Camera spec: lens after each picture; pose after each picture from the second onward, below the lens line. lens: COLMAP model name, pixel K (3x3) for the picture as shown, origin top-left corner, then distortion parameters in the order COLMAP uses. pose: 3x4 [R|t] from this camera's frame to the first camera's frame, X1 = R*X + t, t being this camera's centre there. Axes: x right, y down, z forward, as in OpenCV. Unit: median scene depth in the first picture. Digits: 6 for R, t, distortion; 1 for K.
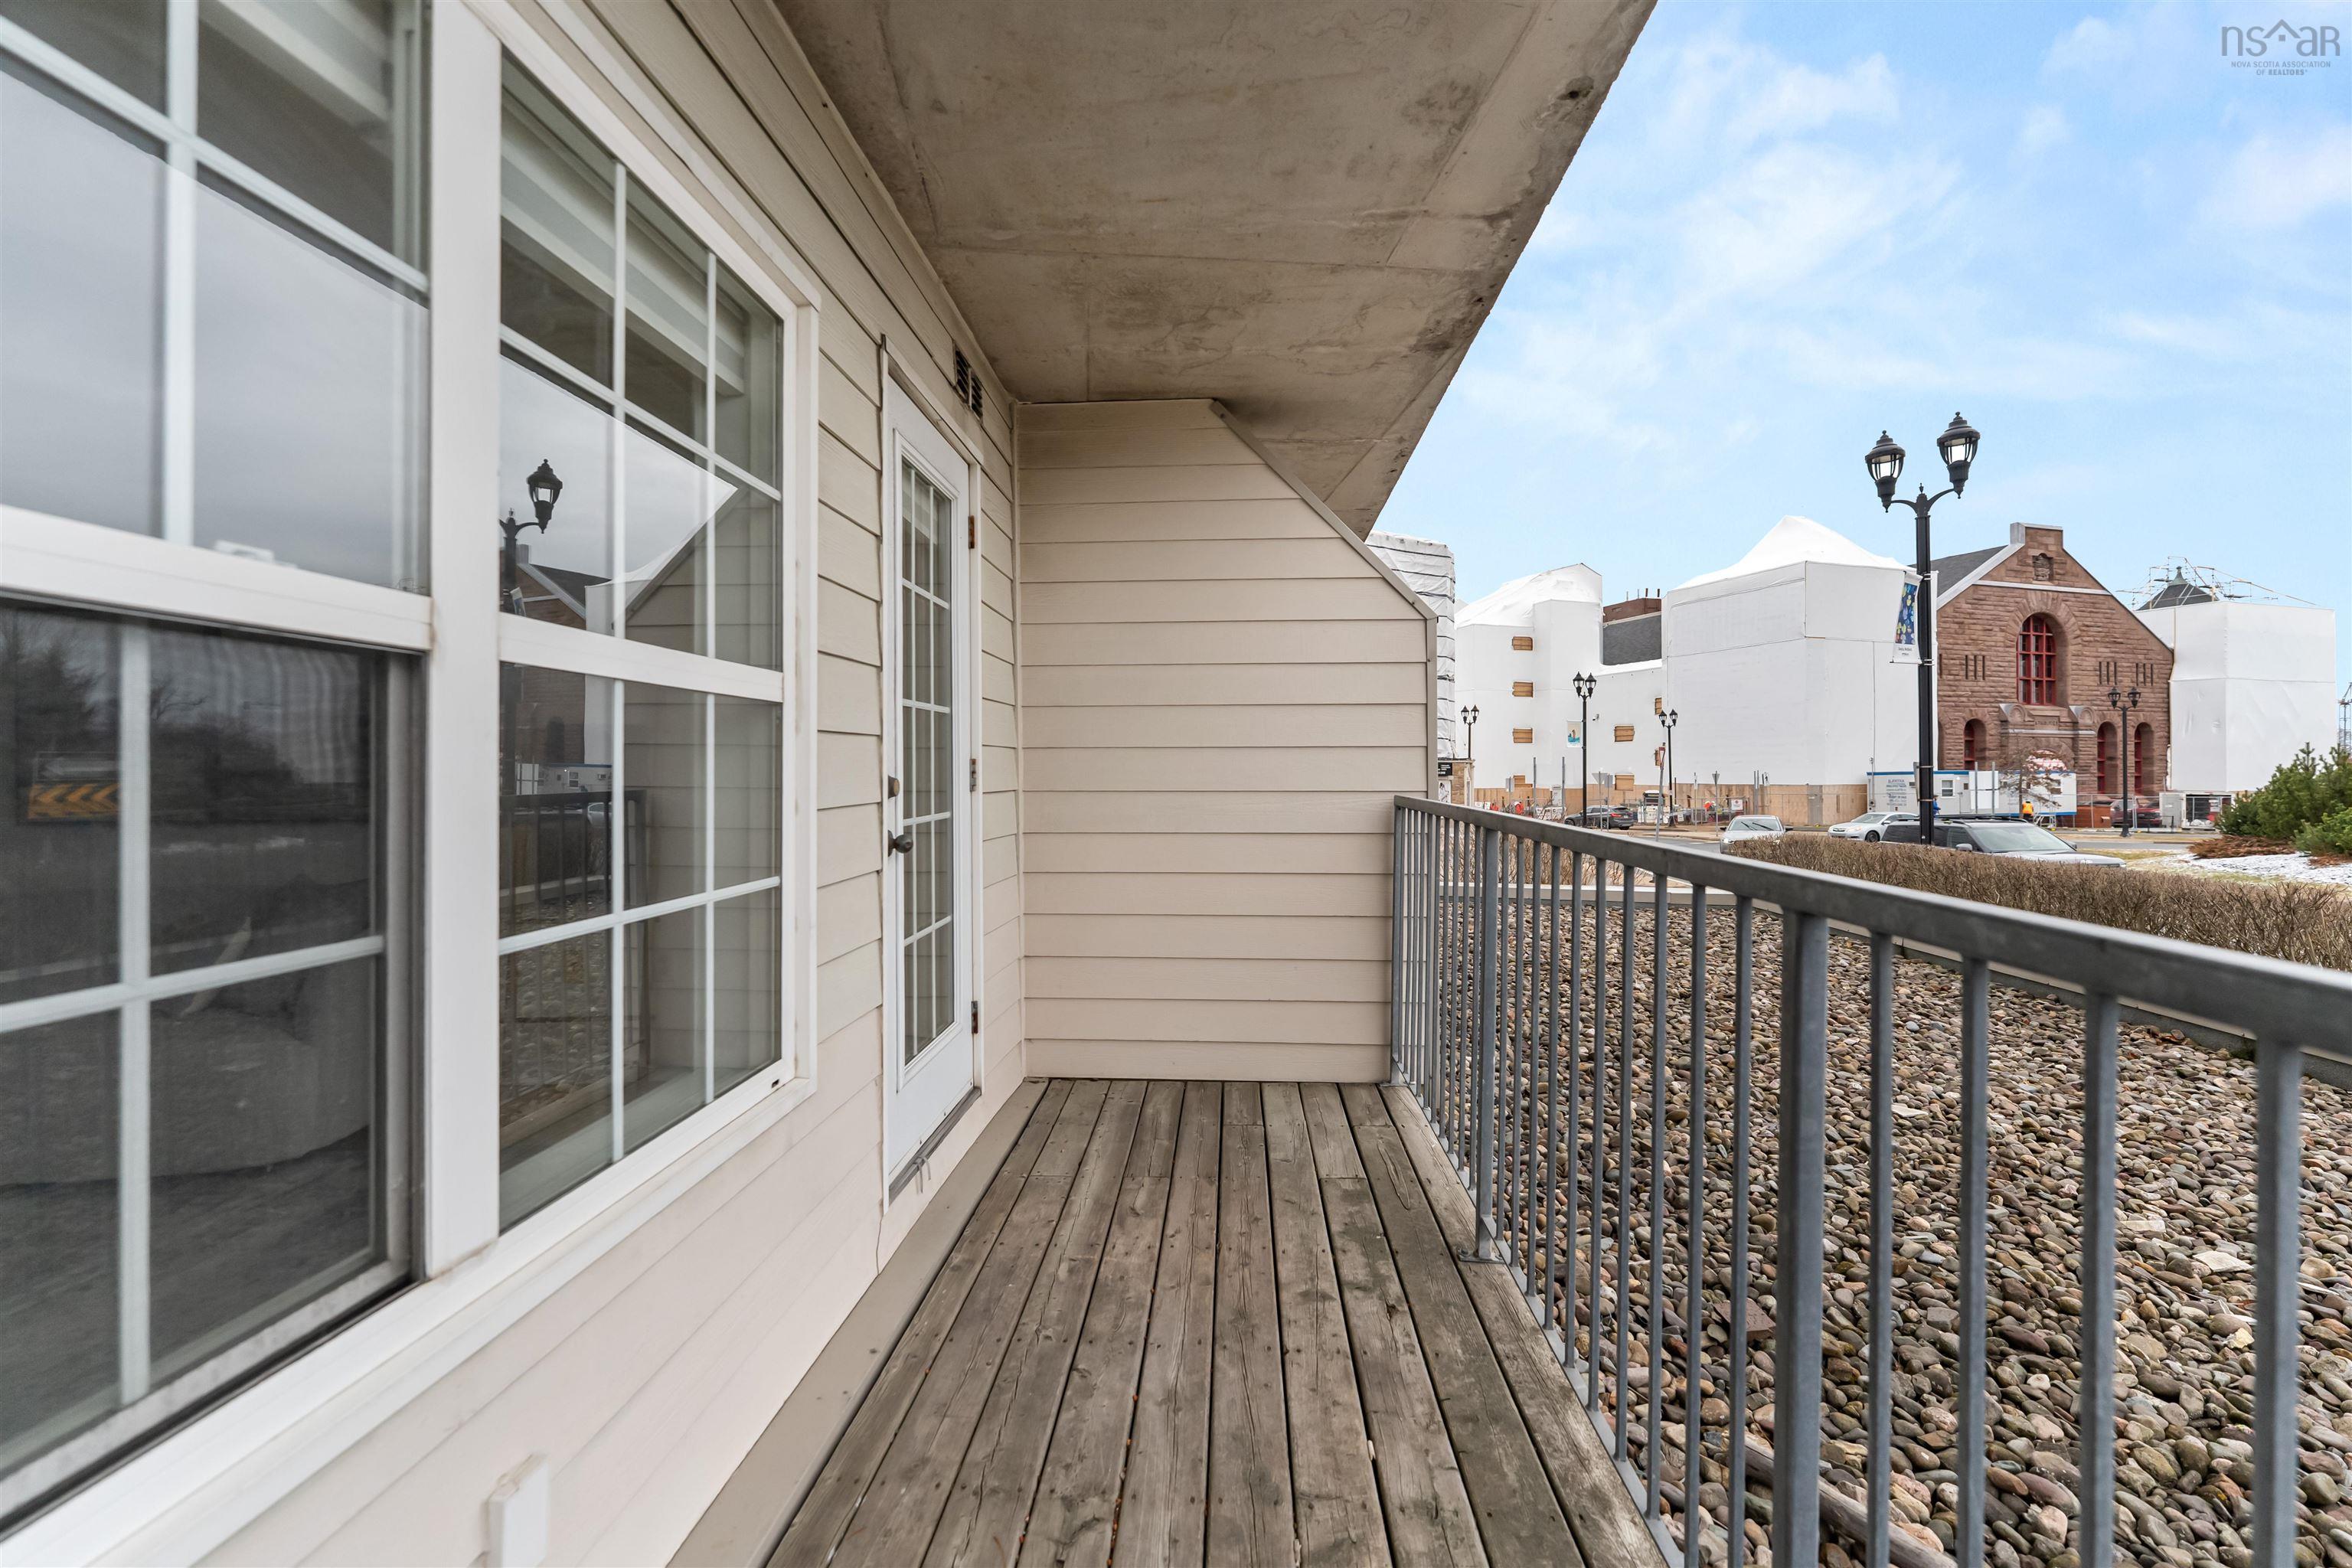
lens RADIAL K [[946.9, 0, 1176.0], [0, 946.9, 784.0], [0, 0, 1]] dist [-0.000540, -0.000224]
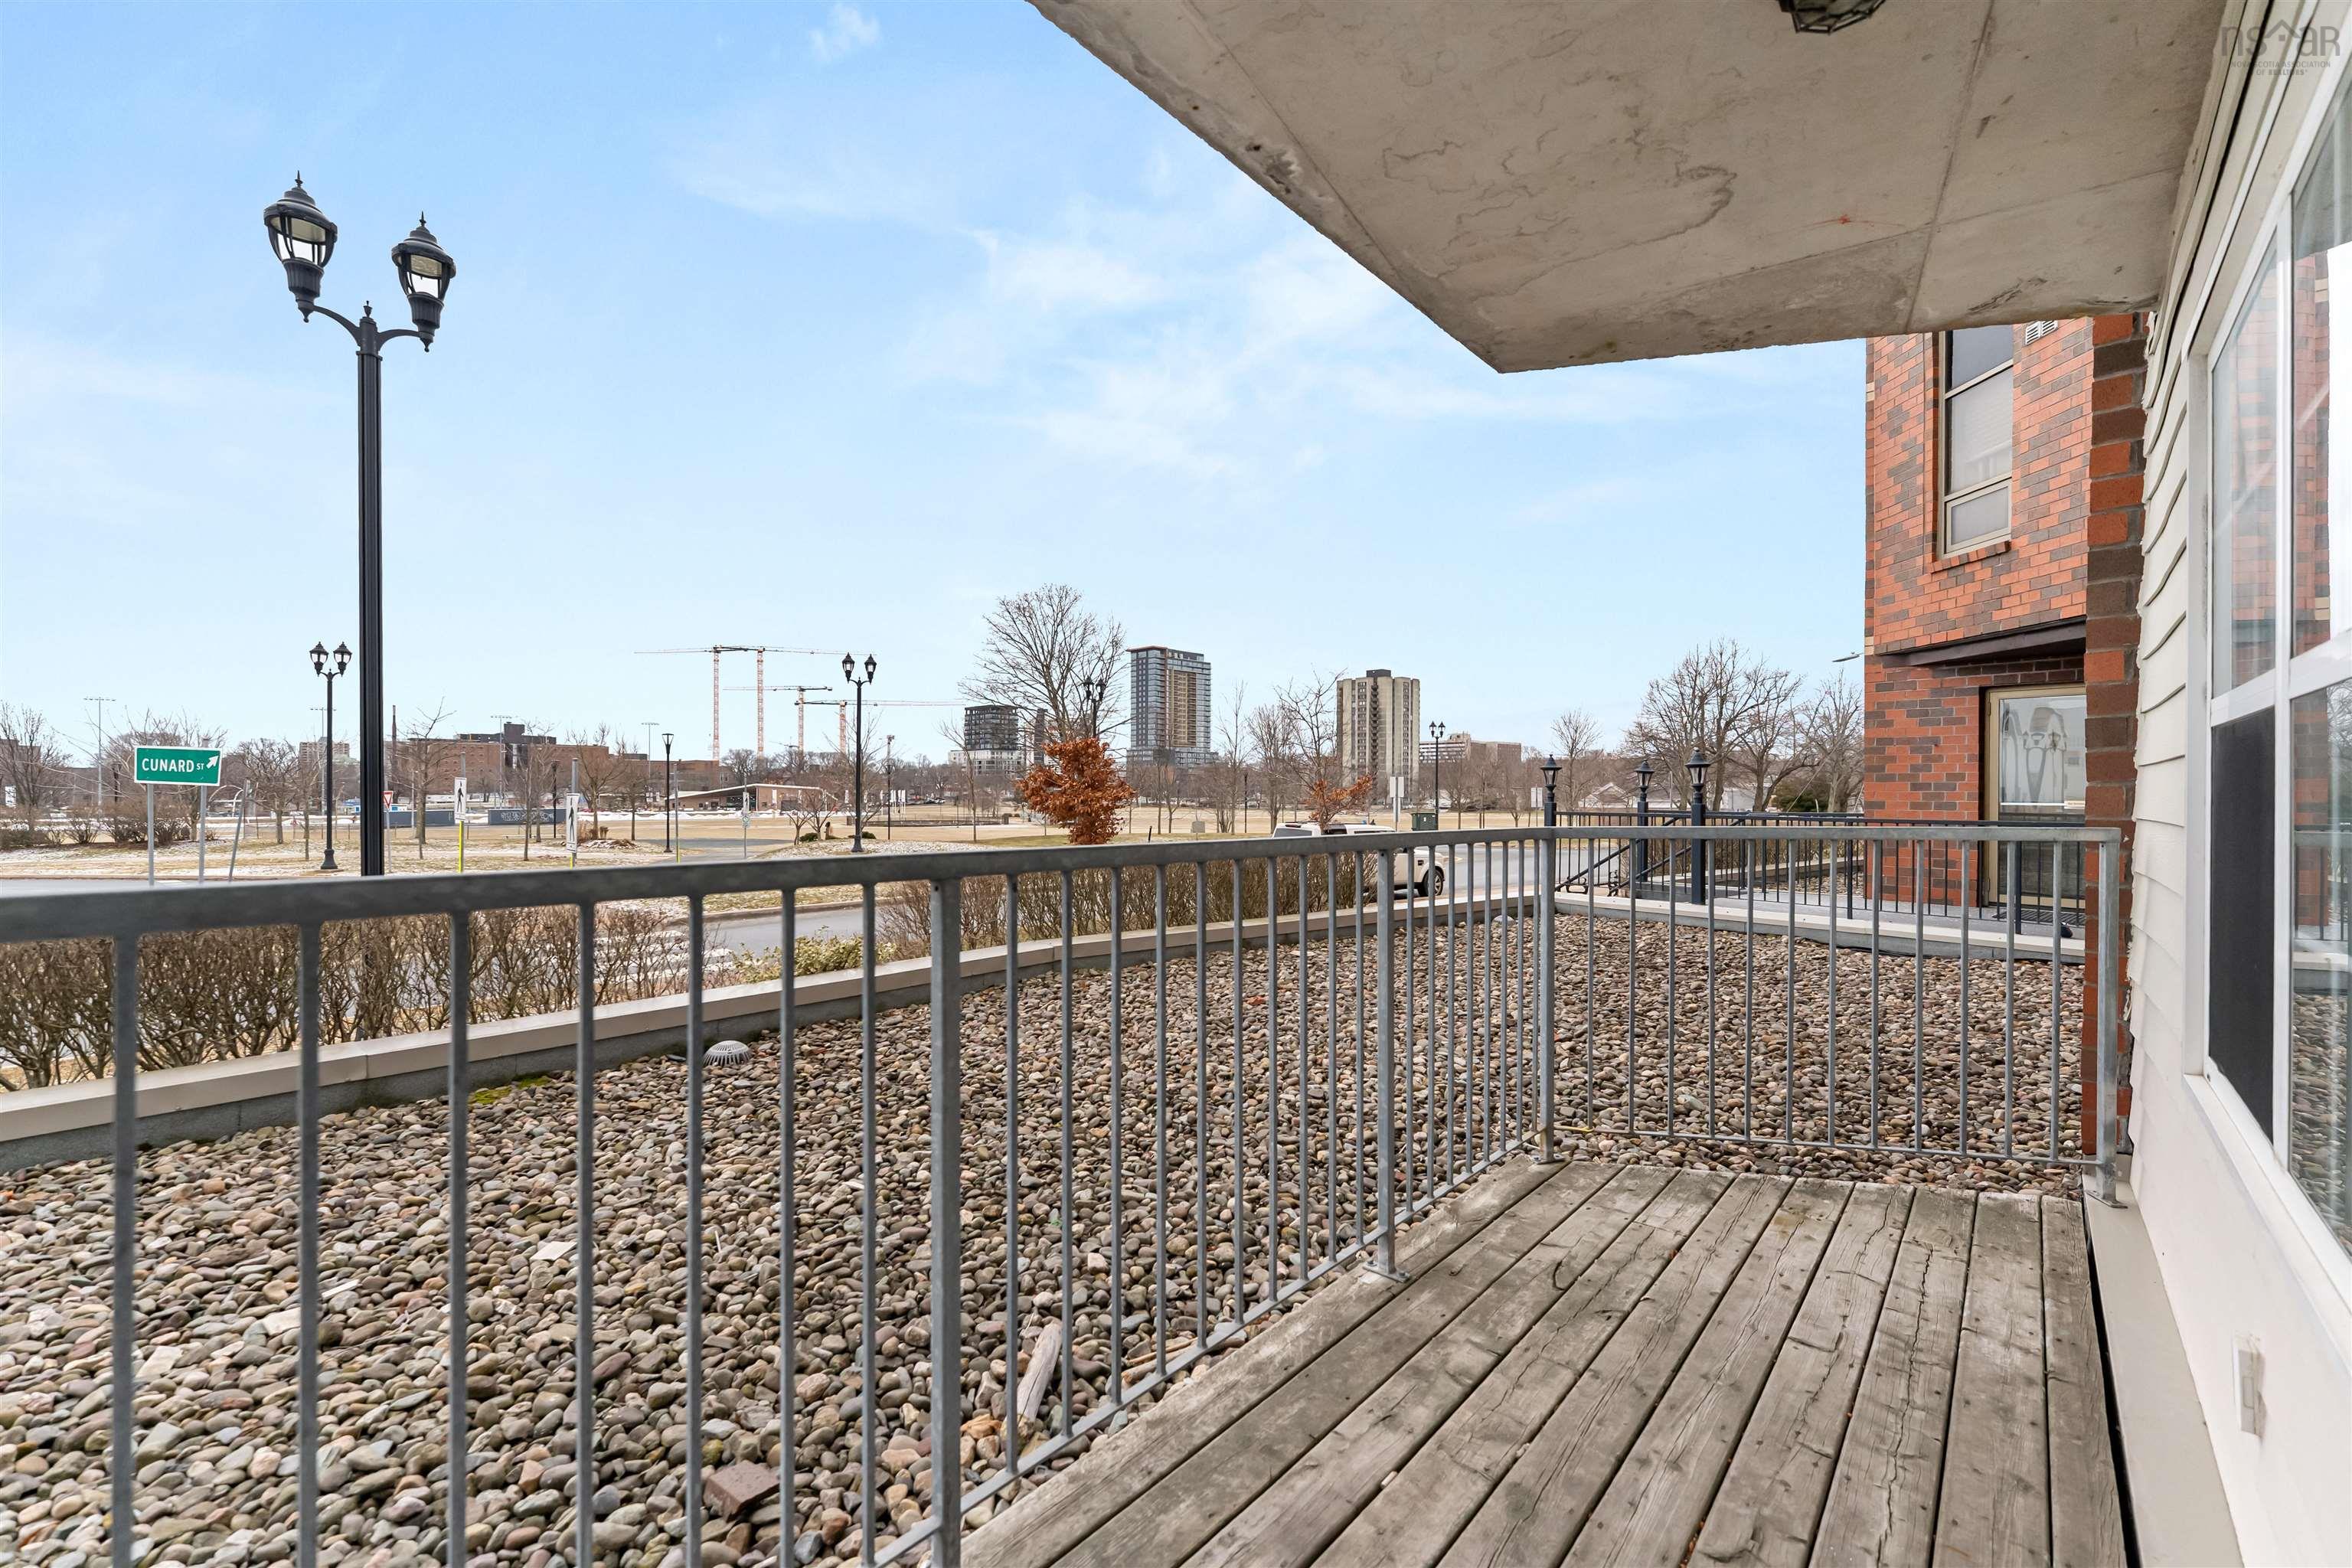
lens RADIAL K [[947.8, 0, 1172.3], [0, 947.8, 792.7], [0, 0, 1]] dist [-0.001486, -0.000168]
pose [[-0.784259, -0.004223, 0.620419, -0.270280], [-0.000663, 0.999982, 0.005968, -0.011469], [-0.620433, 0.004270, -0.784247, 2.303183]]
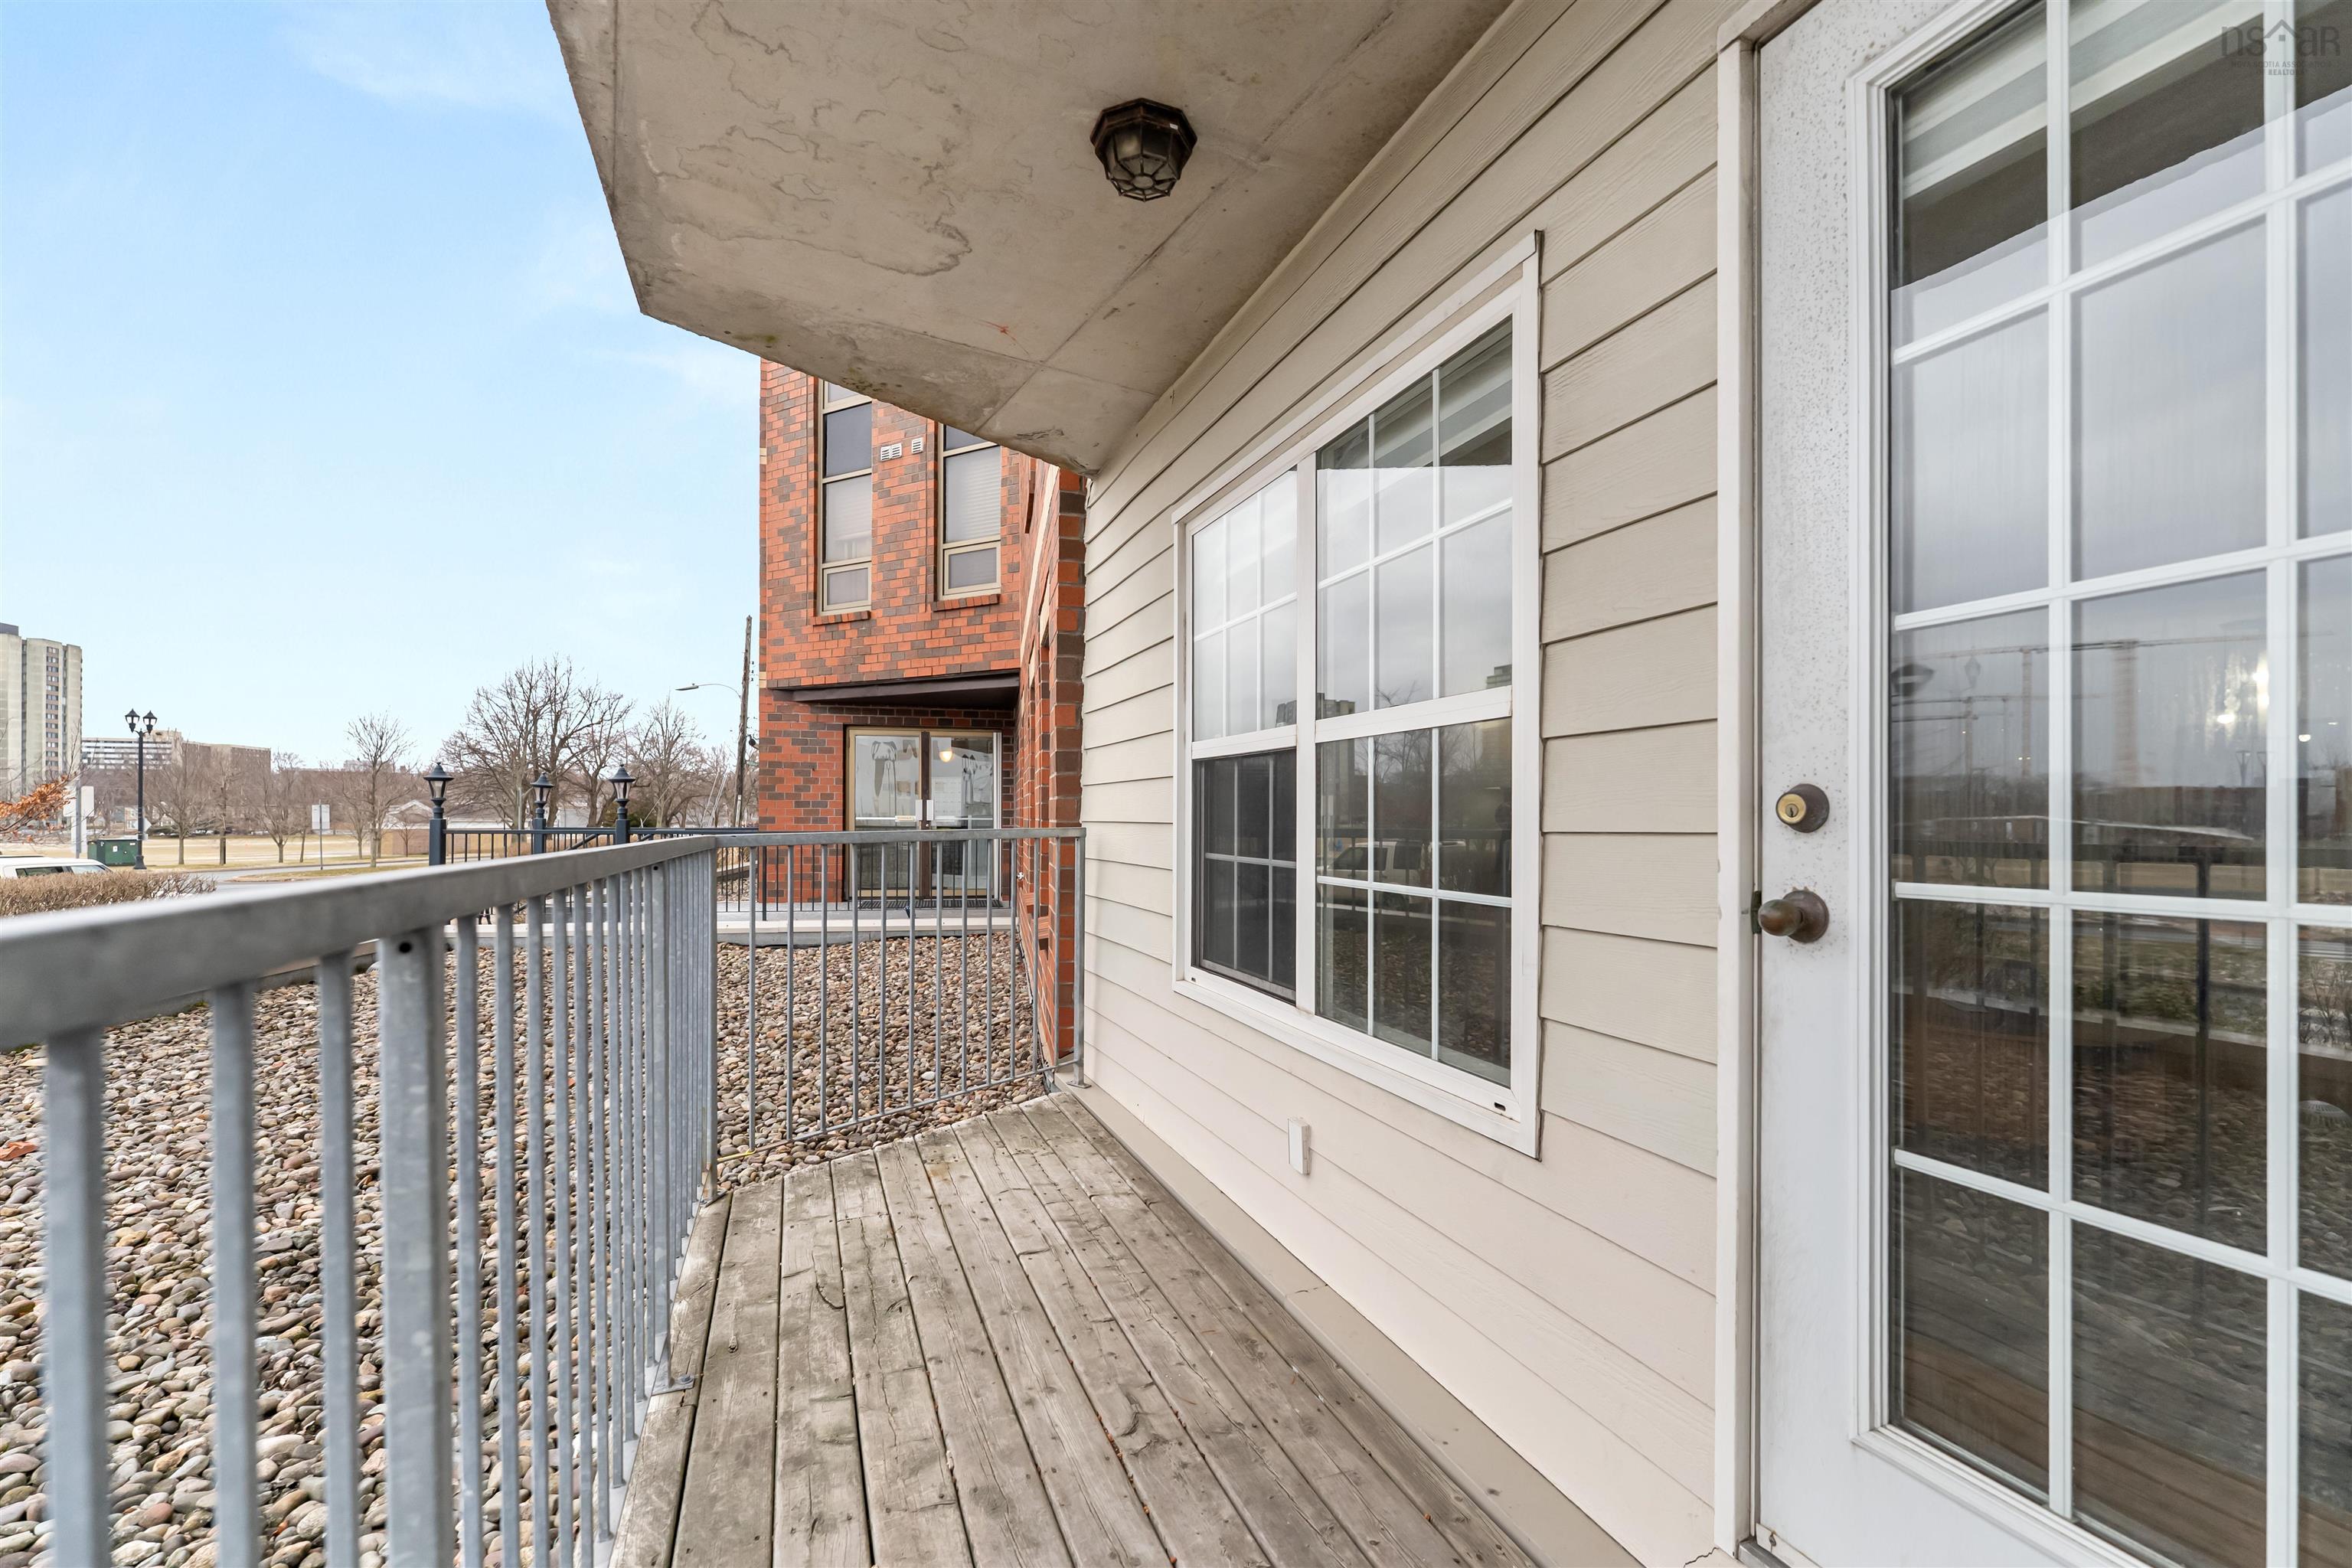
lens RADIAL K [[960.1, 0, 1143.0], [0, 960.1, 816.0], [0, 0, 1]] dist [-0.001755, -0.000223]
pose [[-0.915979, -0.004732, -0.401199, 0.405288], [-0.007391, 0.999960, 0.005081, 0.021388], [0.401159, 0.007620, -0.915977, 2.272897]]
